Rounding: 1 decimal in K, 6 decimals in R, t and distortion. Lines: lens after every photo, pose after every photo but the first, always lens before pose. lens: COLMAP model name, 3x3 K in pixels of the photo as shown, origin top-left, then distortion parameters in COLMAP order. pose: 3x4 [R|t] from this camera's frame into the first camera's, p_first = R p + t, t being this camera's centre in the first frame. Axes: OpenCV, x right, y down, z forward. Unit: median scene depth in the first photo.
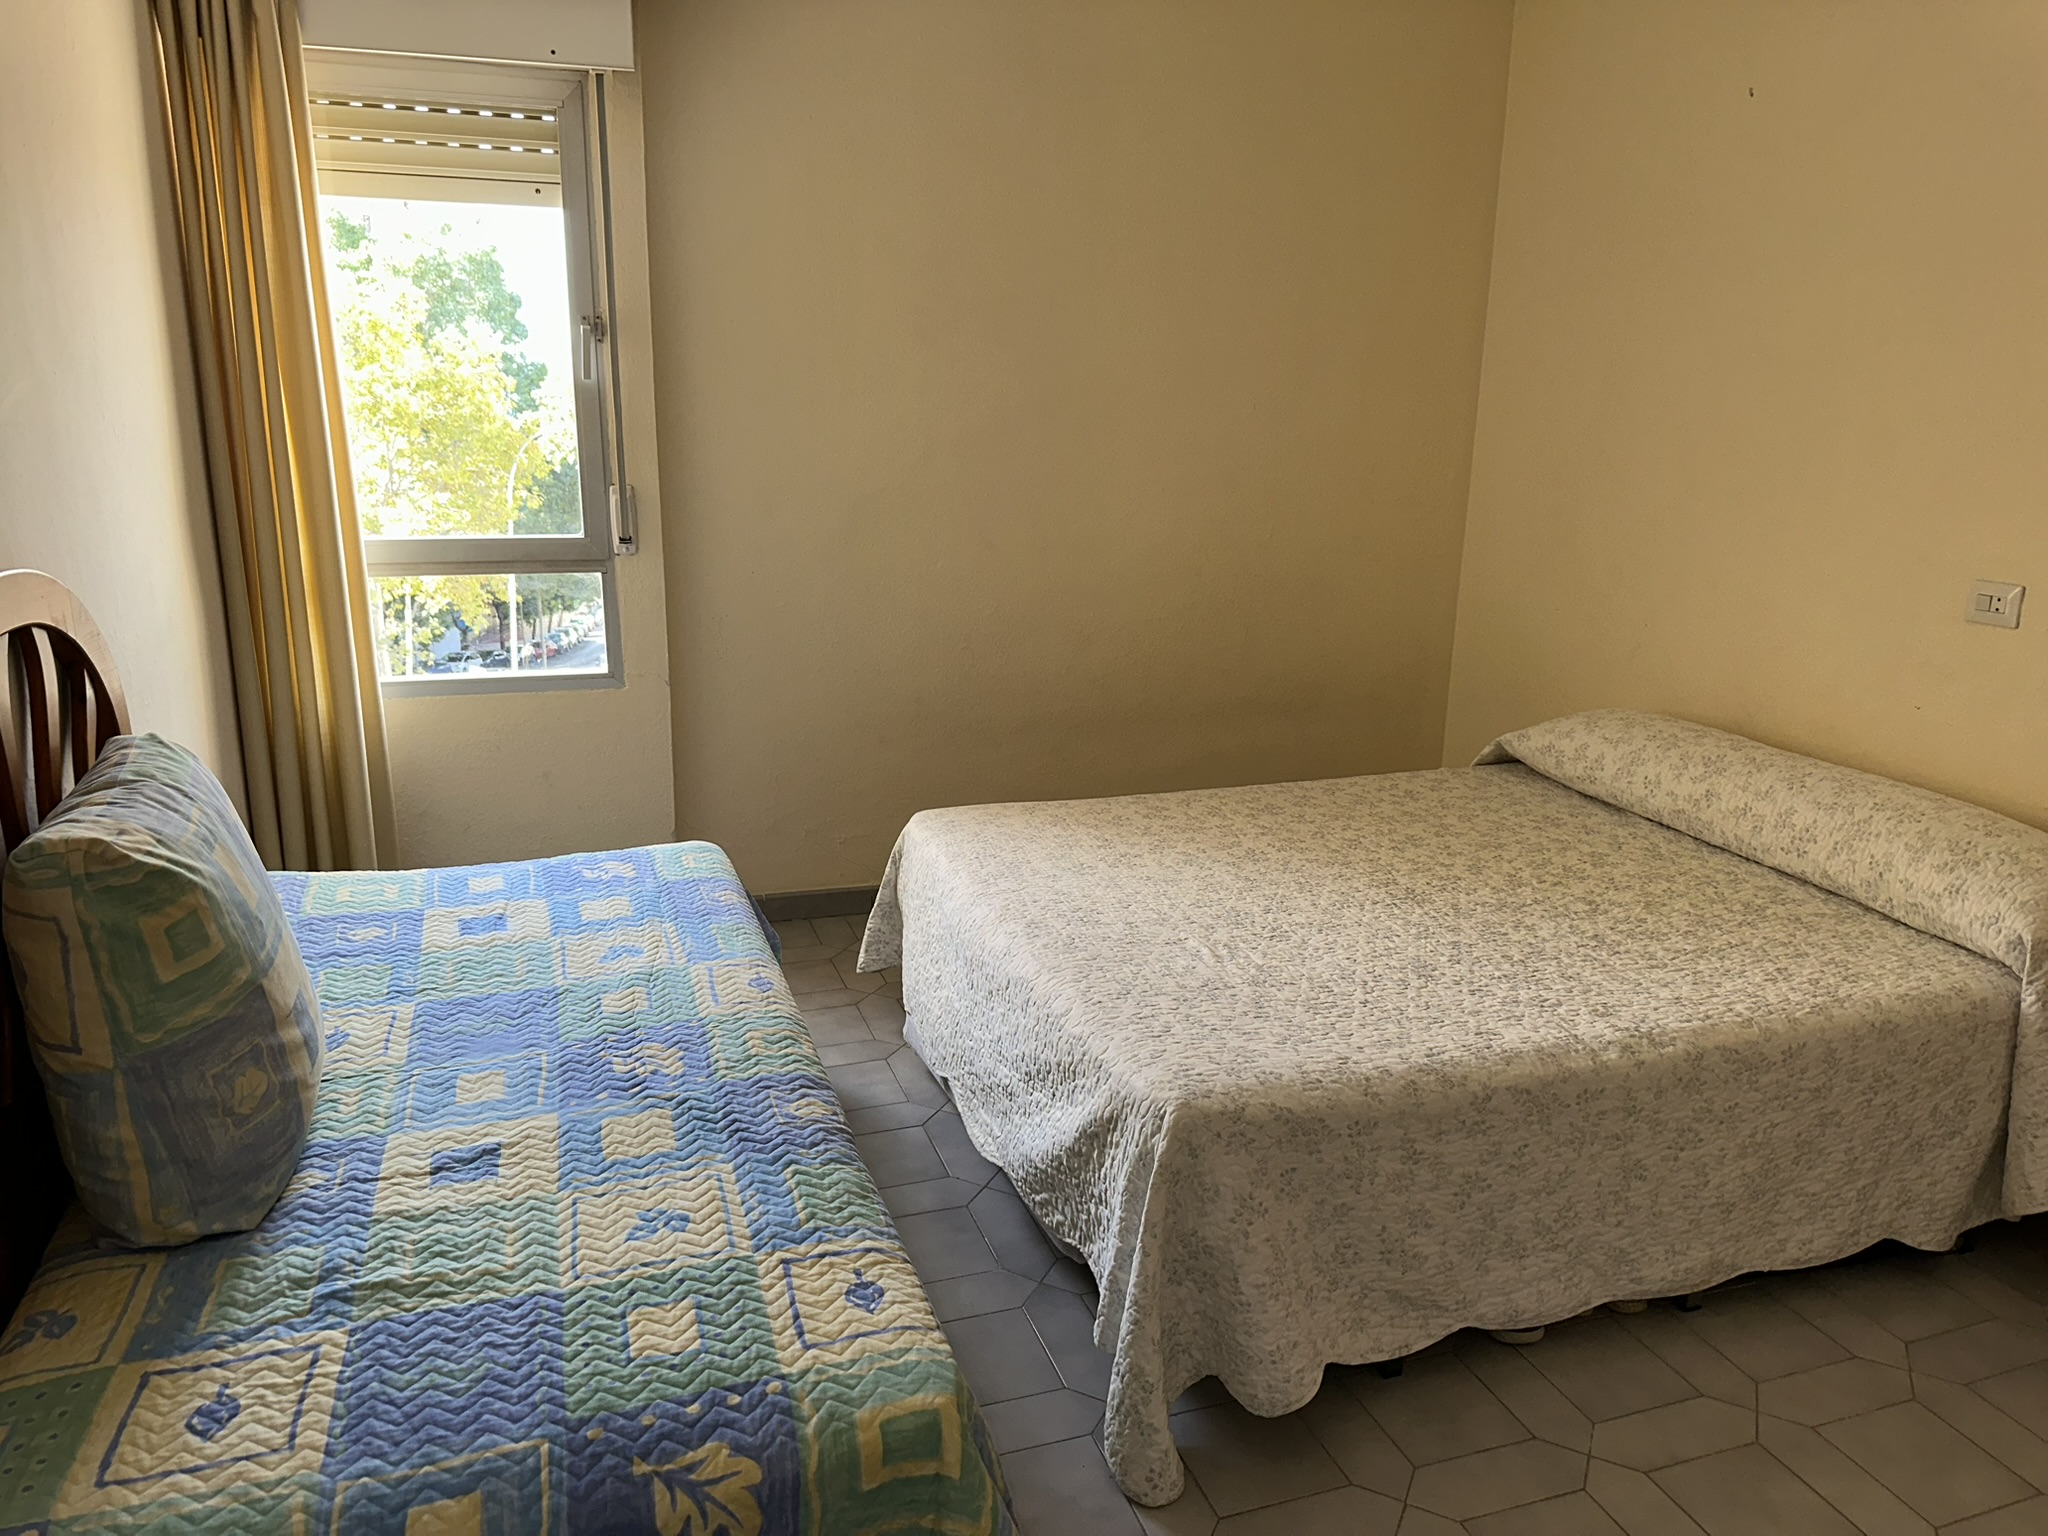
lens RADIAL K [[1437.8, 0, 1025.9], [0, 1437.8, 765.5], [0, 0, 1]] dist [0.049762, -0.060914]
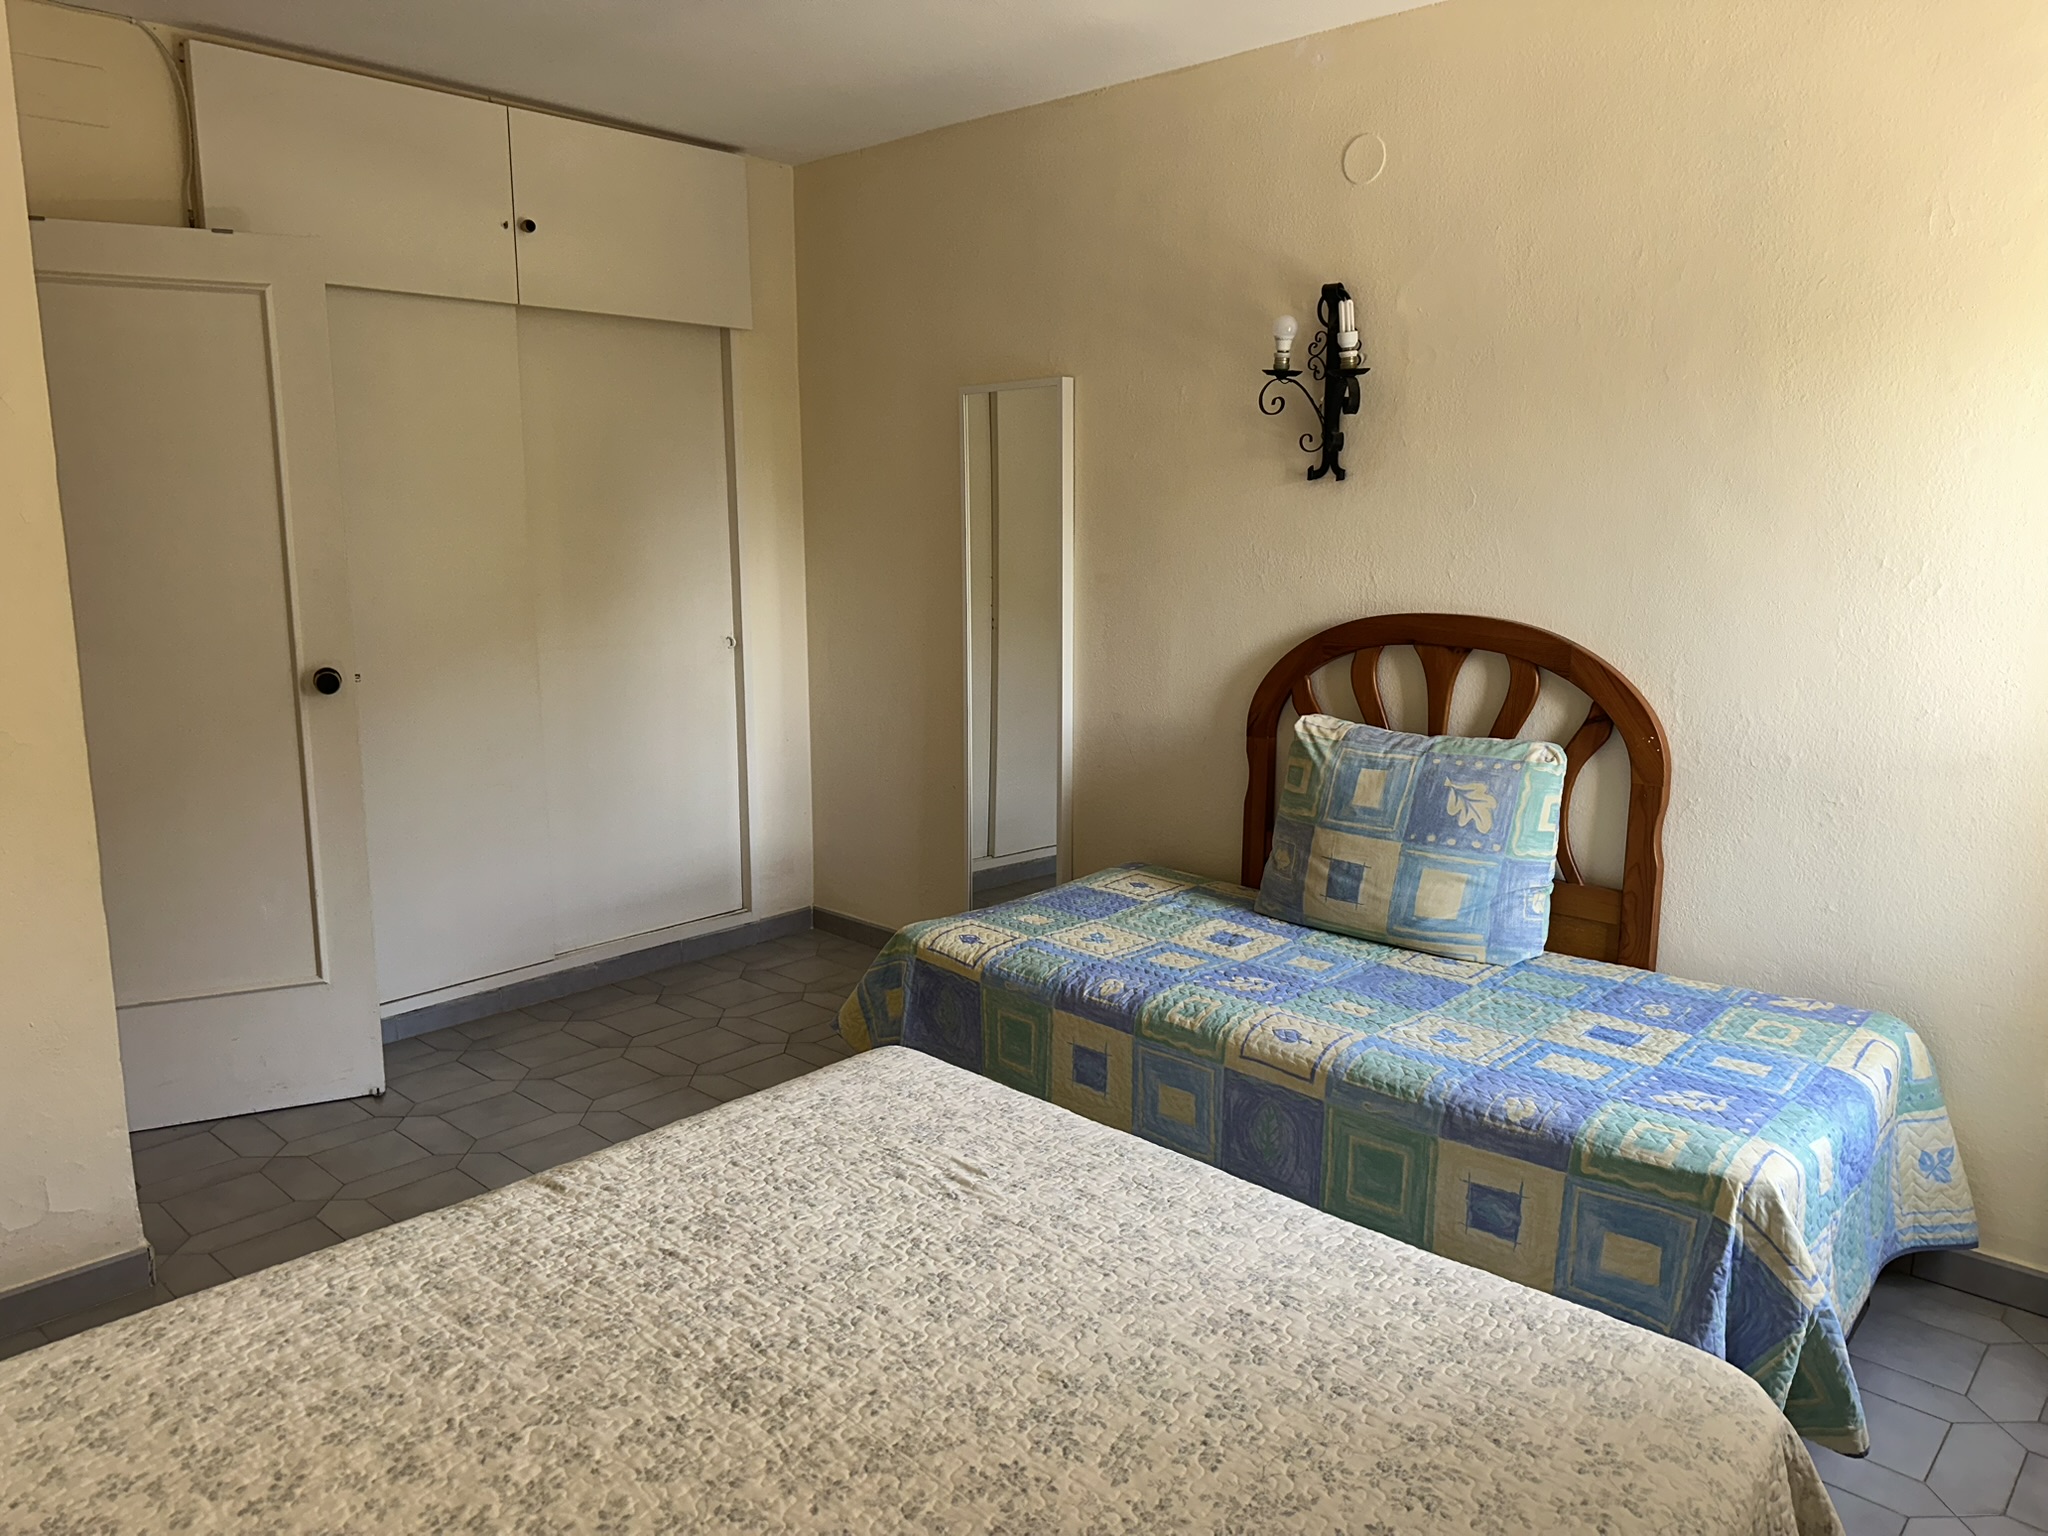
lens RADIAL K [[1437.8, 0, 1025.4], [0, 1437.8, 768.4], [0, 0, 1]] dist [0.049762, -0.060914]
pose [[-0.885208, 0.064685, -0.460676, 0.460170], [-0.131999, 0.914658, 0.382070, -0.404293], [0.446075, 0.399020, -0.801124, 1.571088]]
